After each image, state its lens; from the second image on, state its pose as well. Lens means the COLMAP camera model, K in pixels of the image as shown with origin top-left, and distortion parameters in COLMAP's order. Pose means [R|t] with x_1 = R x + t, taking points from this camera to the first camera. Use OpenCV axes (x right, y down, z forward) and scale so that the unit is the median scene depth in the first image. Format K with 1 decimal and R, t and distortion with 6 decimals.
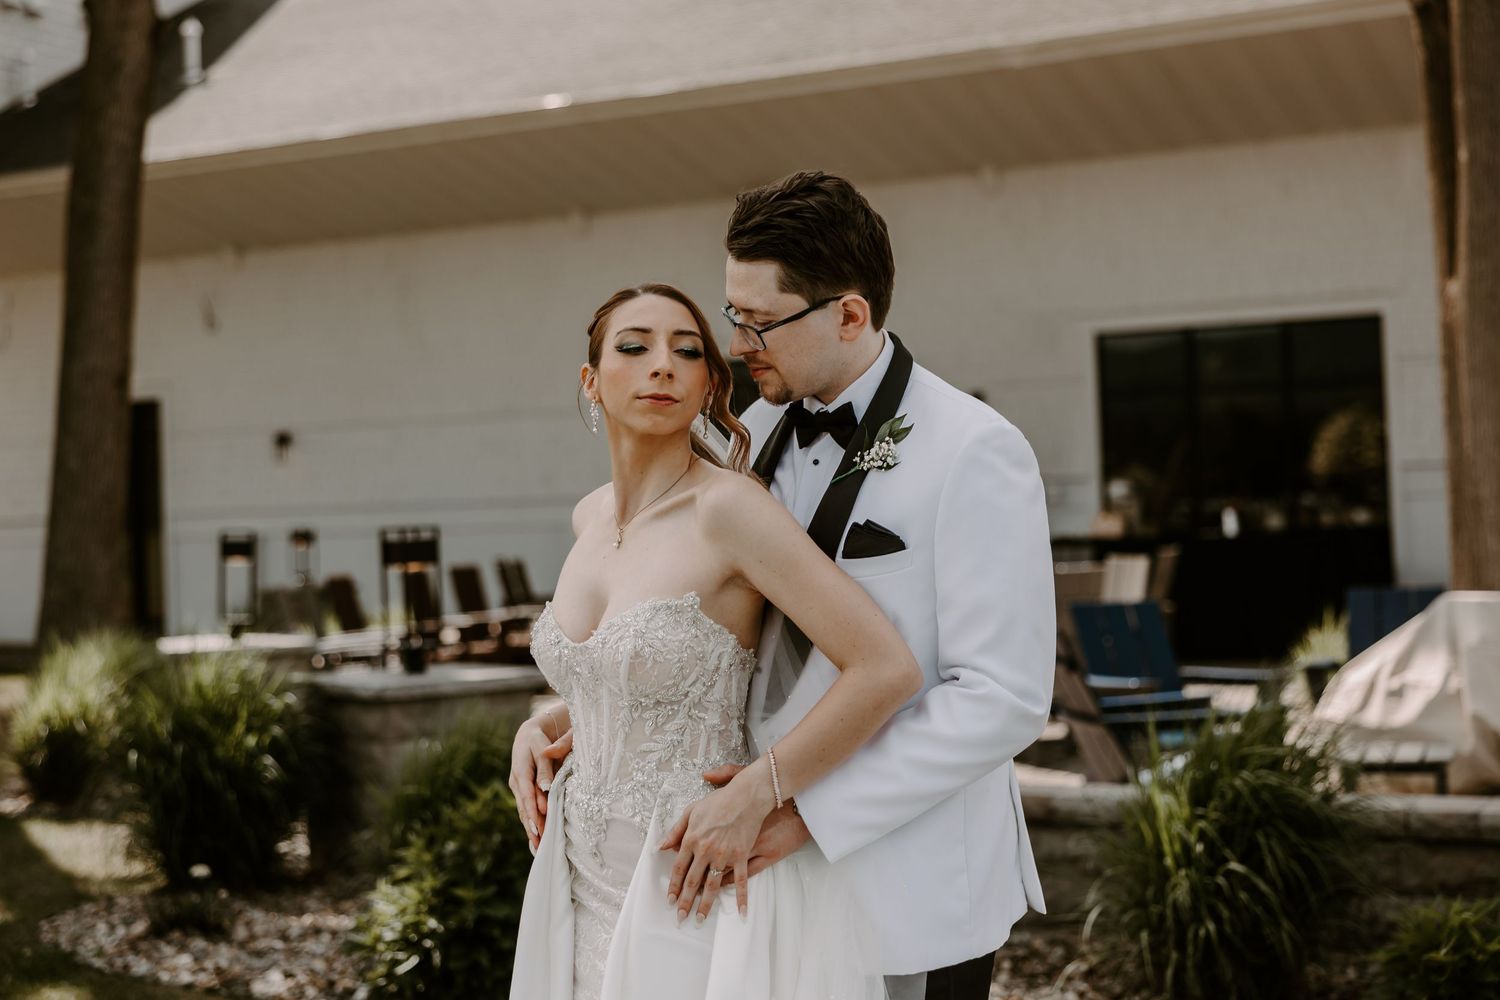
lens RADIAL K [[2111.0, 0, 749.8], [0, 2111.0, 496.8], [0, 0, 1]] dist [0.040508, 0.000000]
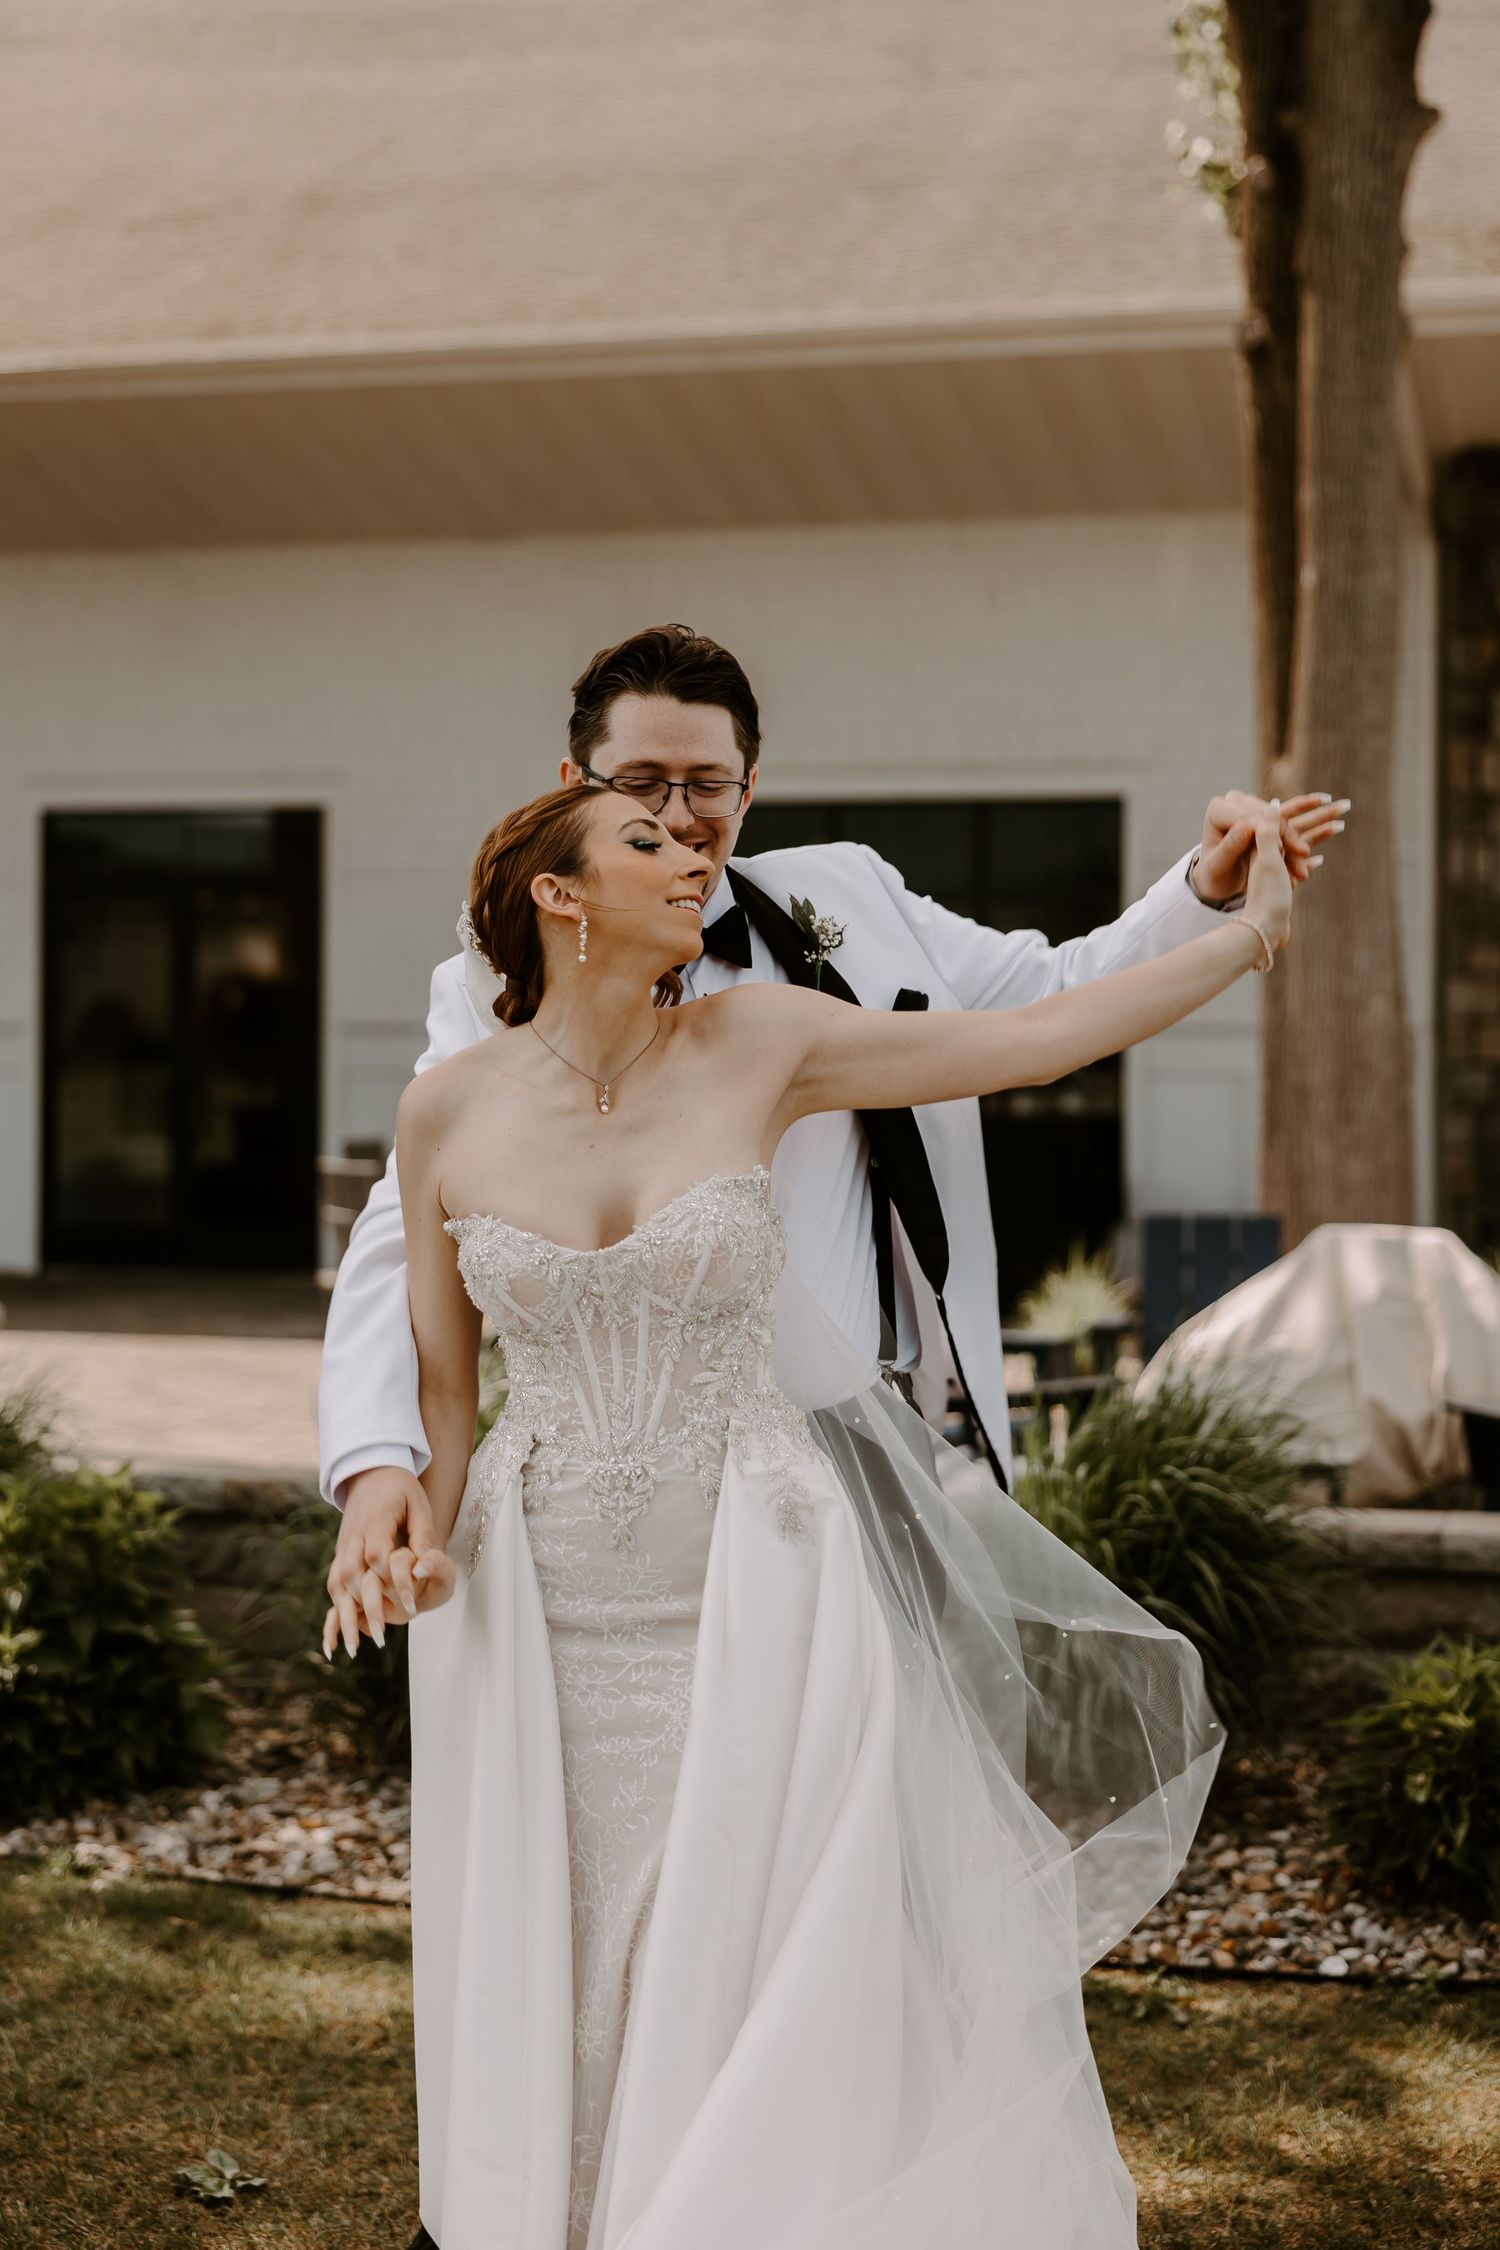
lens RADIAL K [[3418.3, 0, 750.0], [0, 3418.3, 1128.1], [0, 0, 1]] dist [0.019185, 0.000000]
pose [[0.978464, 0.034581, 0.203498, -0.091557], [-0.039438, 0.999025, 0.019860, -0.000893], [-0.202613, -0.027458, 0.978874, -0.058238]]
